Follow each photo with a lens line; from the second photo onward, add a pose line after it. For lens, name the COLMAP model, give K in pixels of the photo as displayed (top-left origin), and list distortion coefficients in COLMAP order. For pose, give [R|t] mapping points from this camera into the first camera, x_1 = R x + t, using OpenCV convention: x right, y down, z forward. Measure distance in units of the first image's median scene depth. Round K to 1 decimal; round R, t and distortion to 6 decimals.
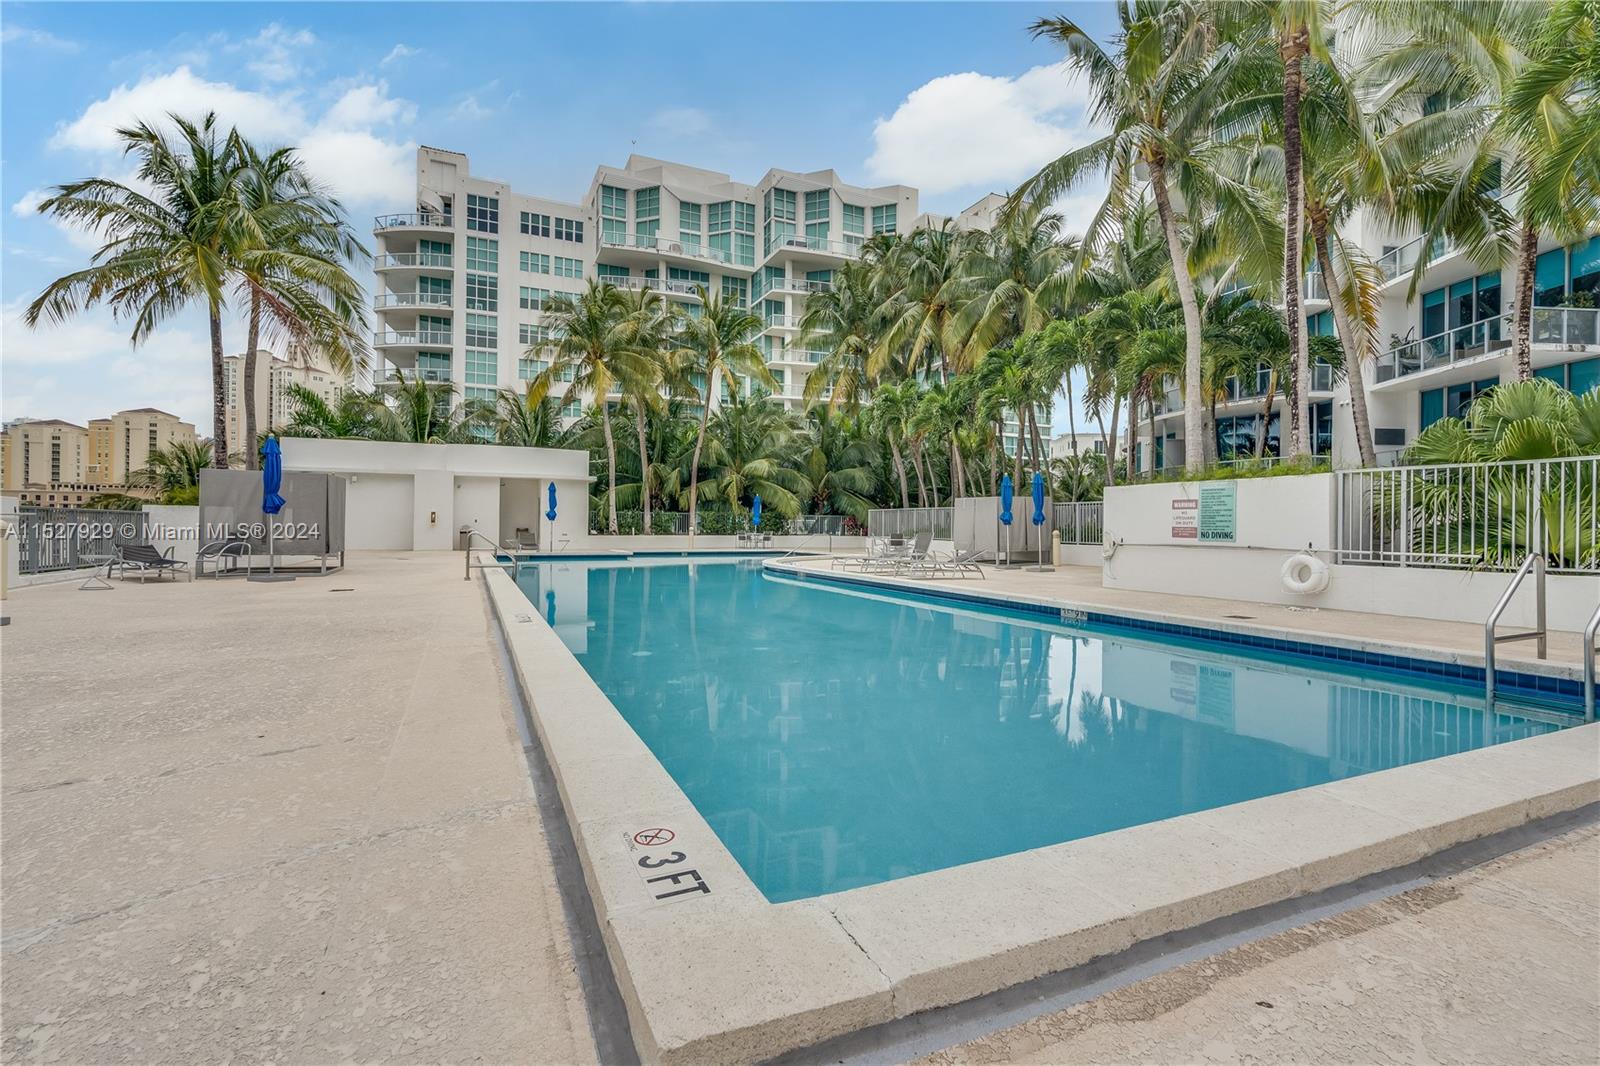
lens RADIAL K [[725.7, 0, 802.1], [0, 725.7, 522.3], [0, 0, 1]] dist [0.001593, -0.000514]
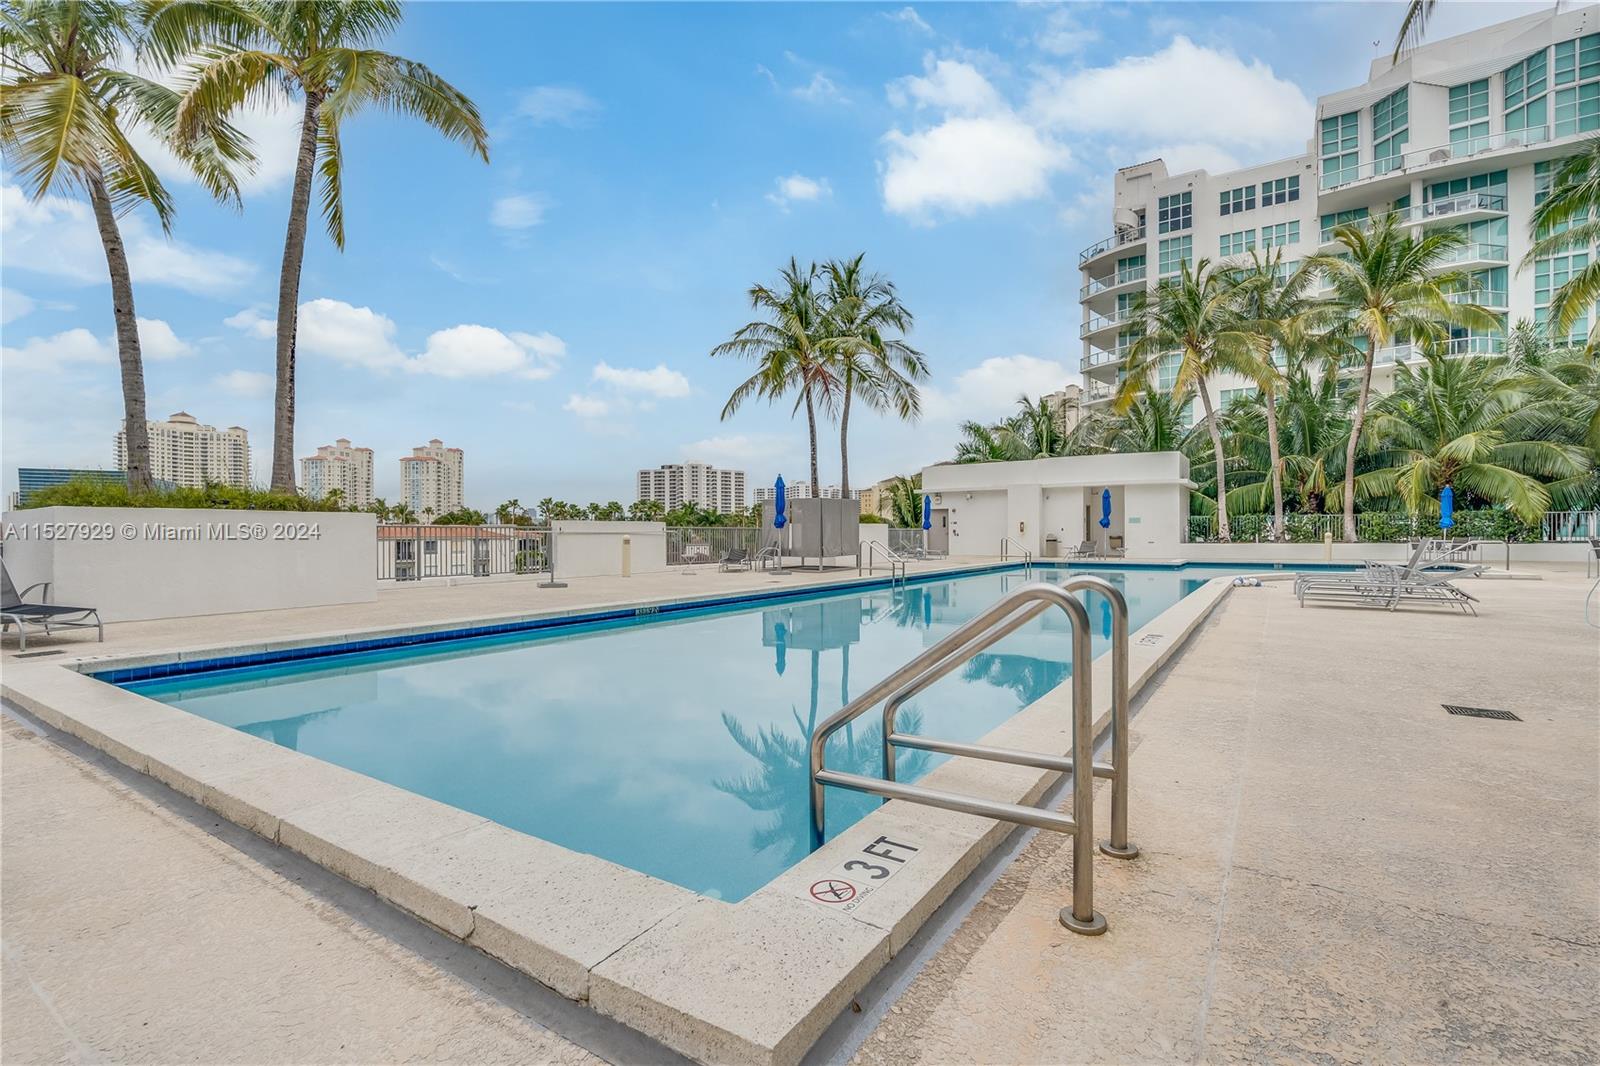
lens RADIAL K [[725.7, 0, 796.7], [0, 725.7, 532.0], [0, 0, 1]] dist [0.001593, -0.000514]
pose [[0.526998, -0.010711, -0.849799, 0.114982], [0.012924, 0.999906, -0.004589, 0.000809], [0.849768, -0.008564, 0.527087, 0.053843]]
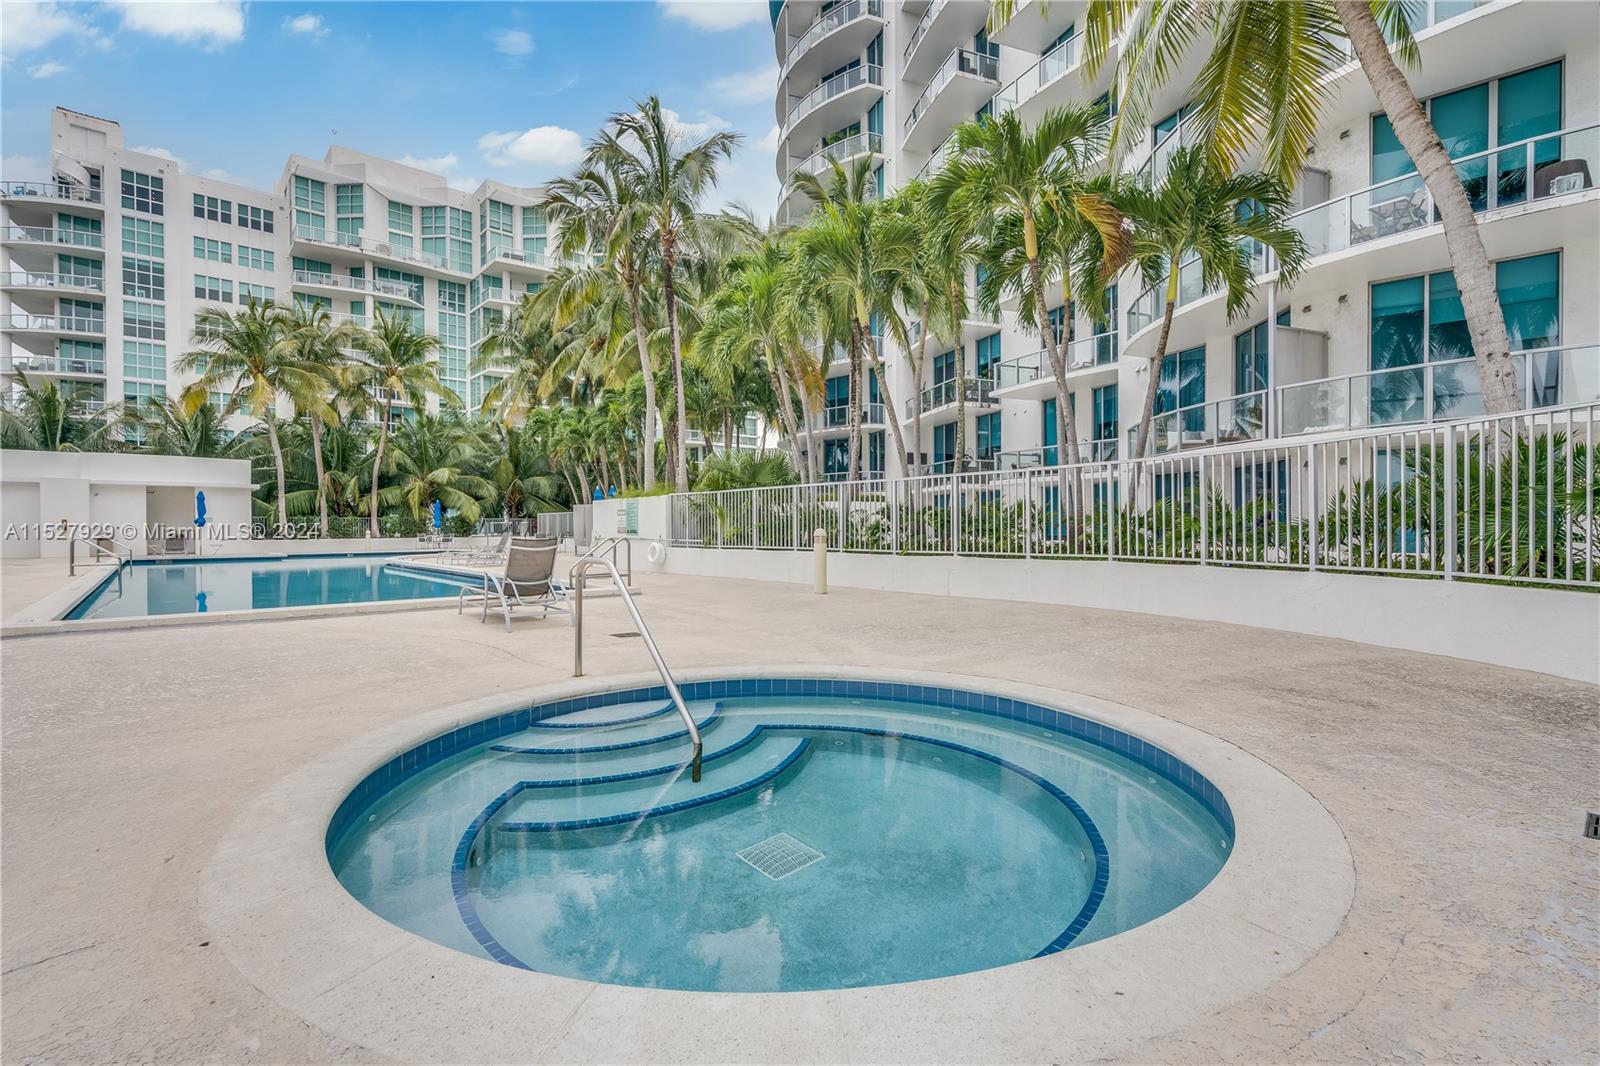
lens RADIAL K [[725.7, 0, 799.1], [0, 725.7, 532.8], [0, 0, 1]] dist [0.001593, -0.000514]
pose [[0.957376, -0.015730, 0.288417, 0.082578], [0.011703, 0.999809, 0.015684, -0.000091], [-0.288609, -0.011640, 0.957376, -0.122138]]
